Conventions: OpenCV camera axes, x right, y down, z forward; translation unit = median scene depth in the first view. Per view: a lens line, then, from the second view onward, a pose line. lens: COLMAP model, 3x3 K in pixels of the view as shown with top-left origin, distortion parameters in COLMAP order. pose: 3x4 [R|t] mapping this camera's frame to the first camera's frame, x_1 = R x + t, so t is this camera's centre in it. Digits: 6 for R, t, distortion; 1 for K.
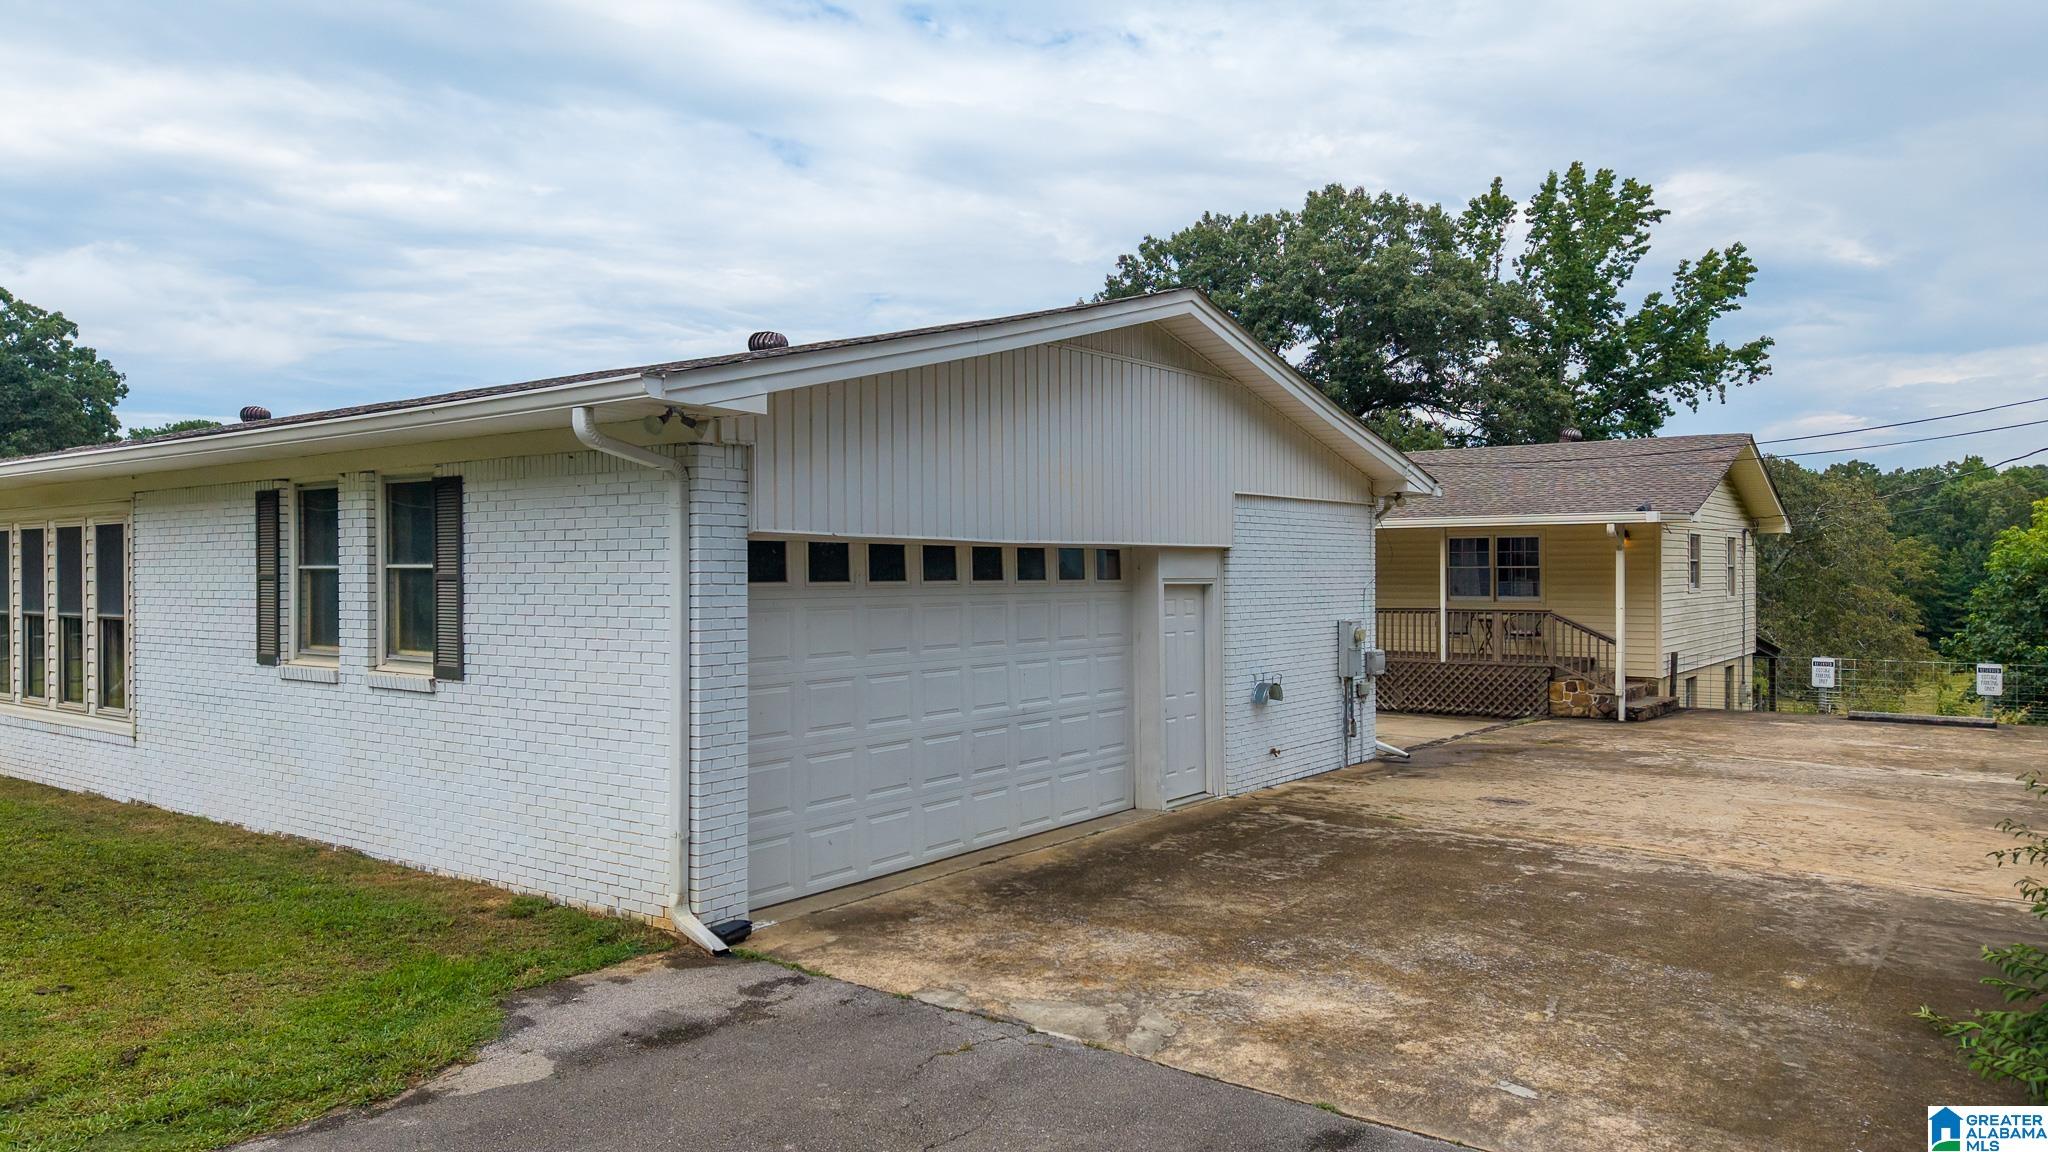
lens RADIAL K [[1375.9, 0, 1029.5], [0, 1375.9, 580.7], [0, 0, 1]] dist [0.049764, -0.055687]
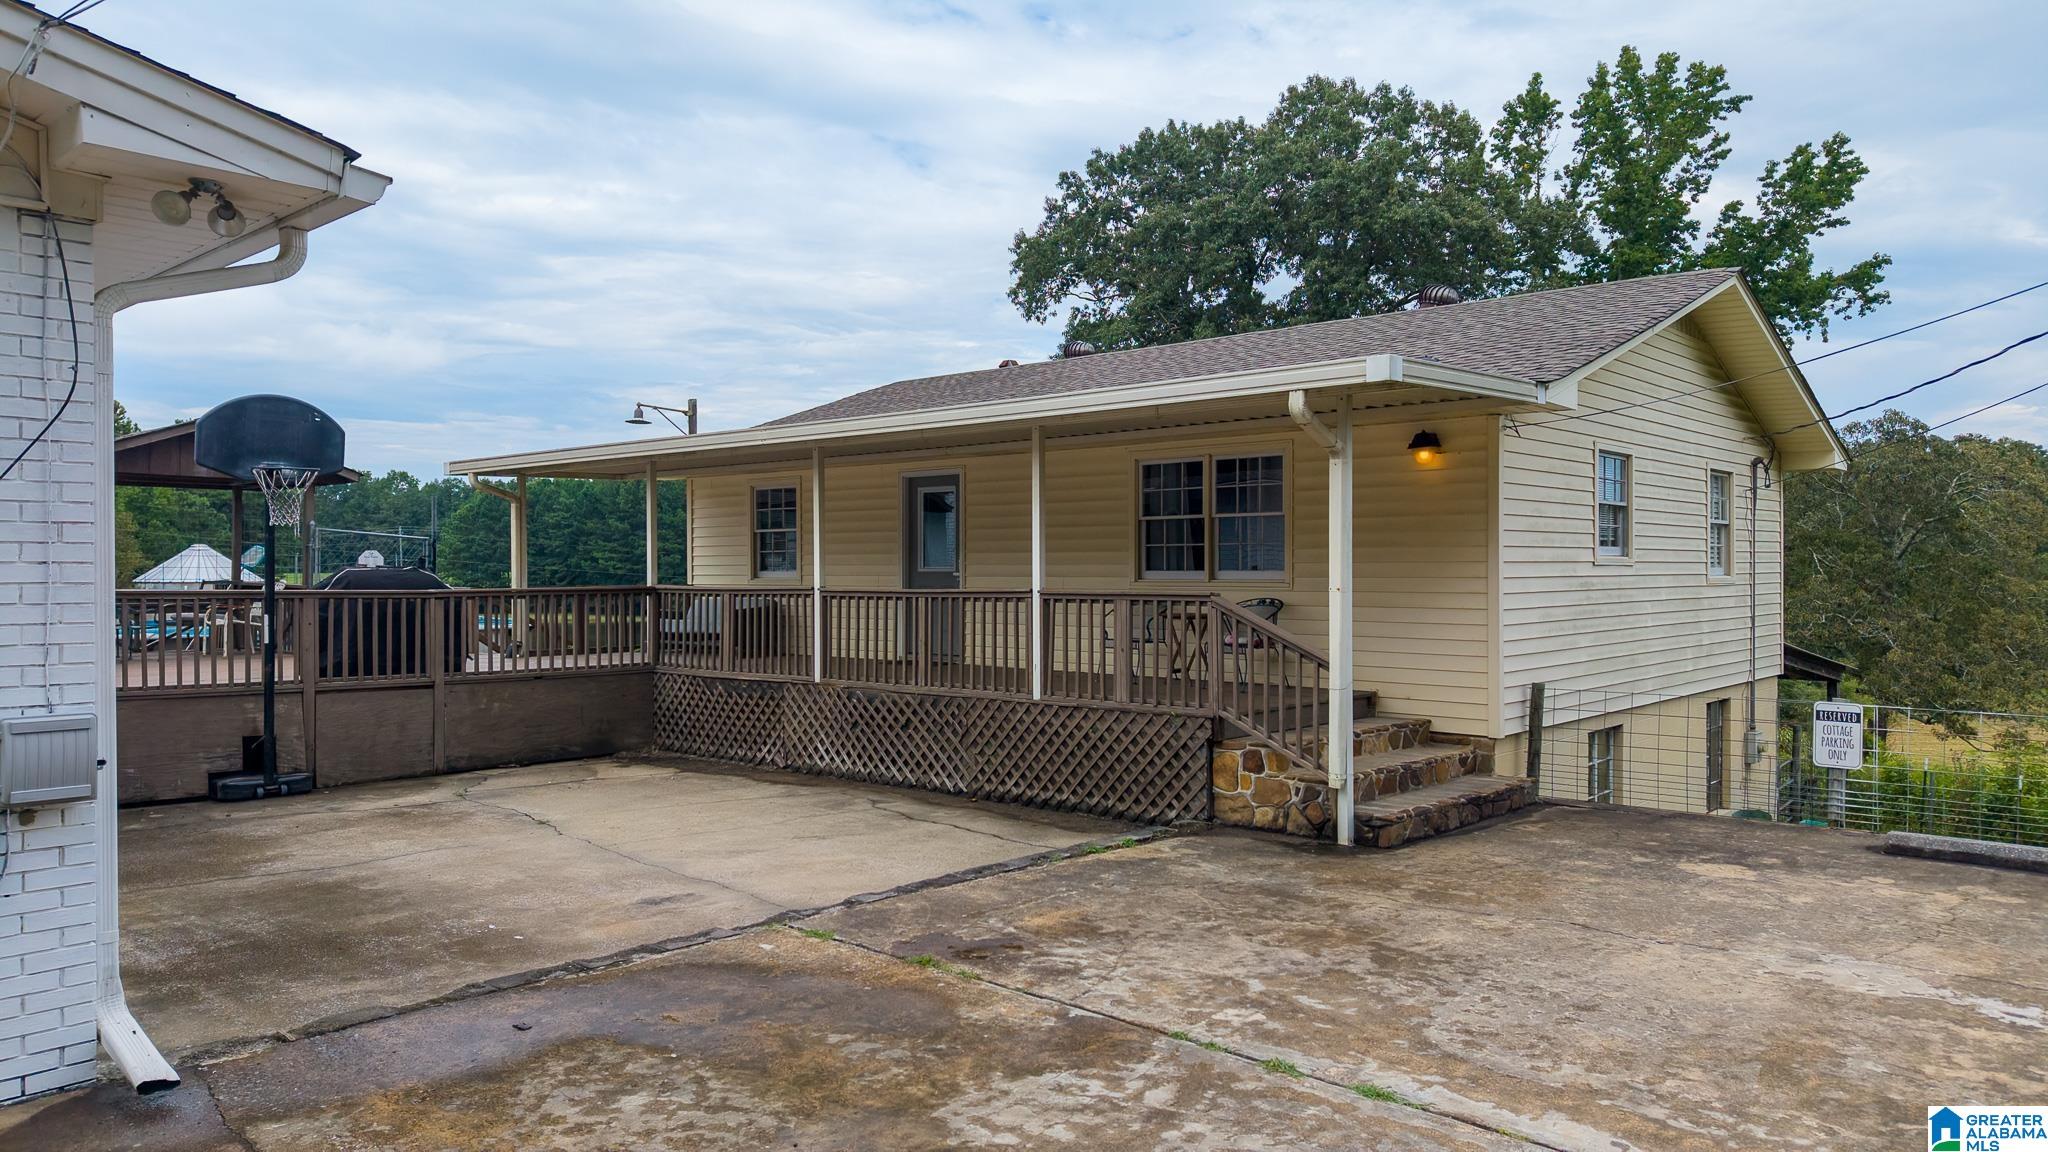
lens RADIAL K [[1375.9, 0, 1043.9], [0, 1375.9, 558.4], [0, 0, 1]] dist [0.049764, -0.055687]
pose [[0.996773, -0.000673, -0.080265, 0.123995], [-0.000482, 0.999897, -0.014374, 0.005515], [0.080266, 0.014366, 0.996670, 0.186724]]
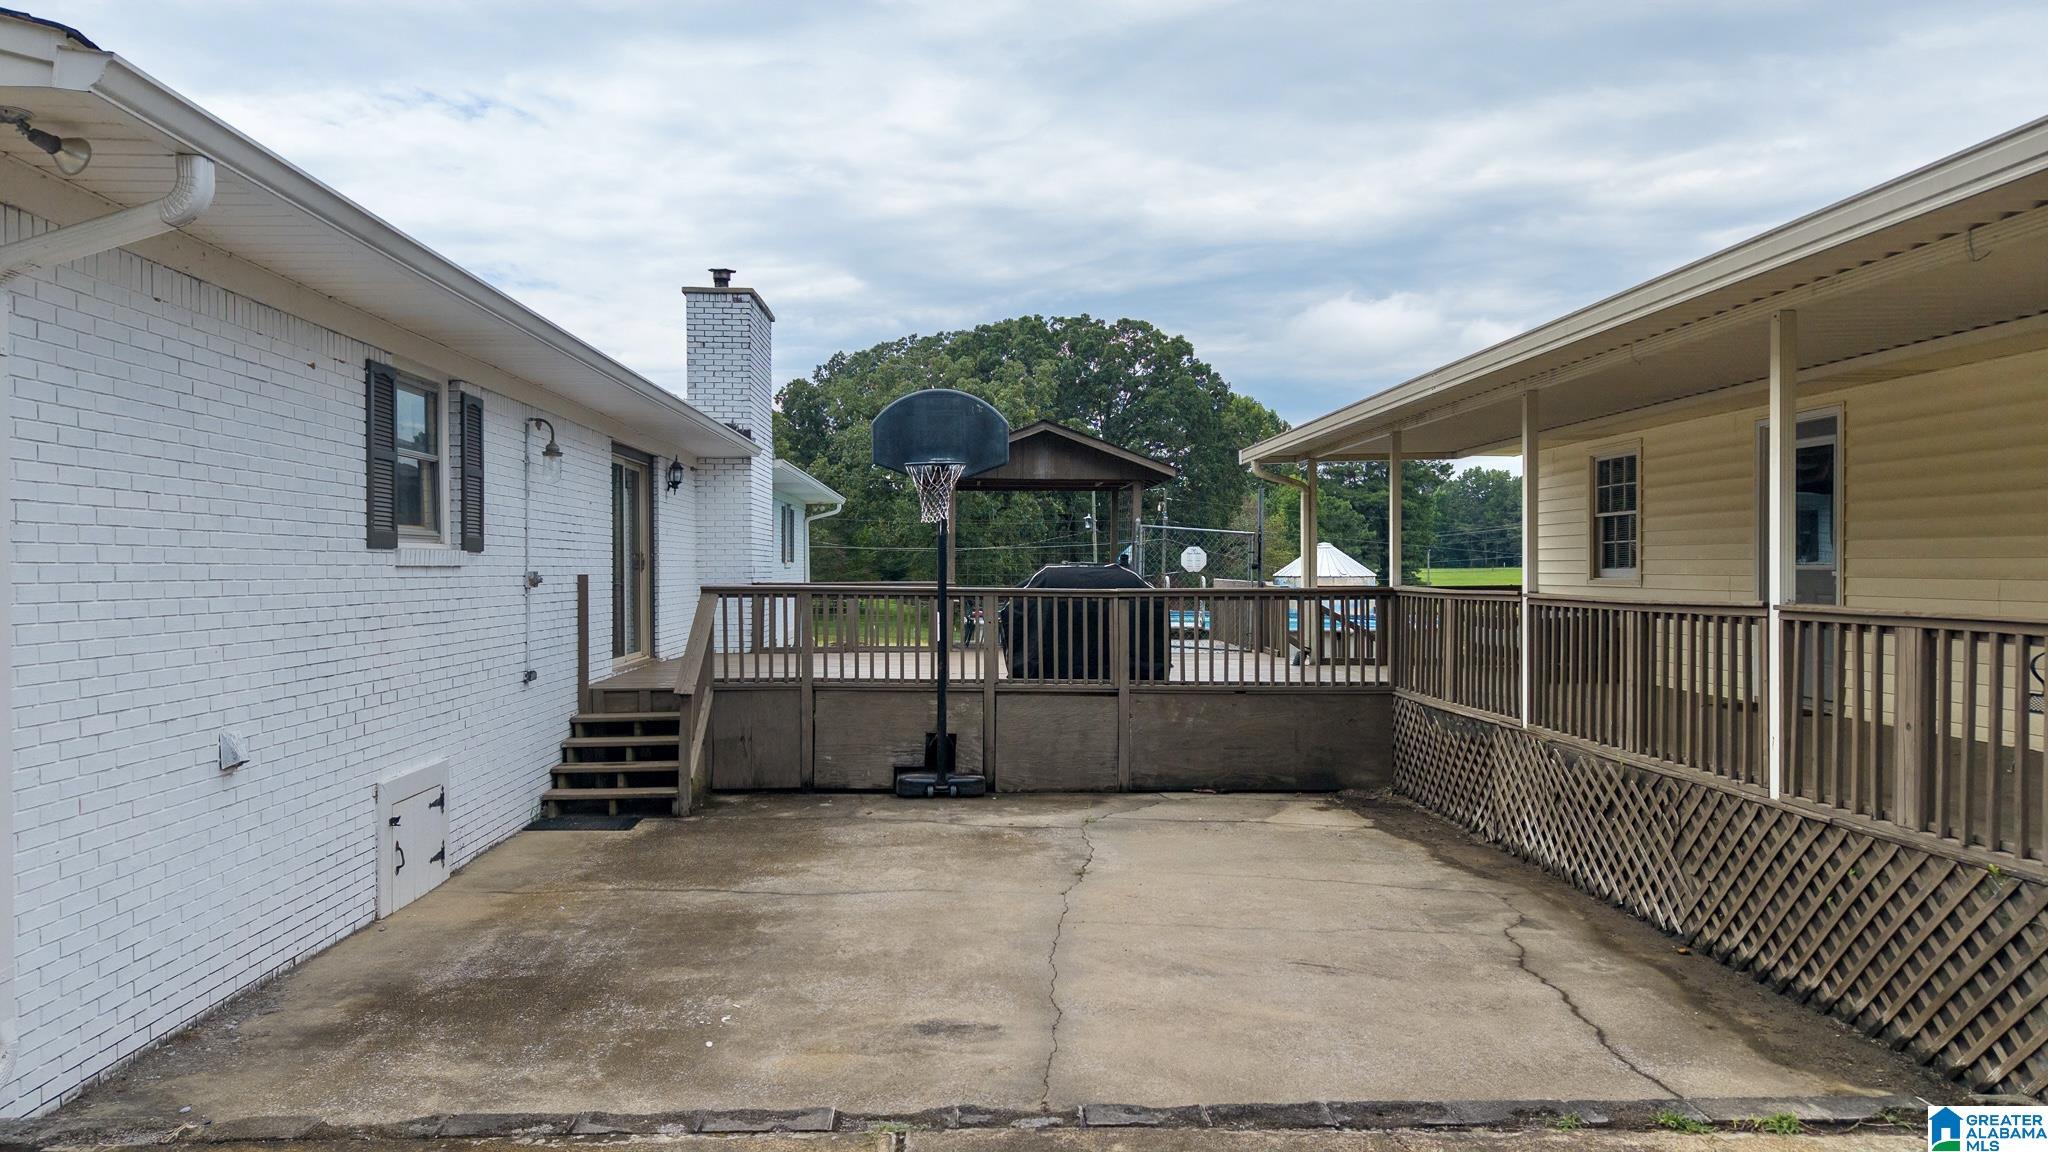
lens RADIAL K [[1375.9, 0, 1020.0], [0, 1375.9, 568.1], [0, 0, 1]] dist [0.049764, -0.055687]
pose [[0.630414, 0.002975, -0.776254, 0.152740], [-0.005449, 0.999985, -0.000593, 0.004685], [0.776240, 0.004604, 0.630420, 0.256953]]
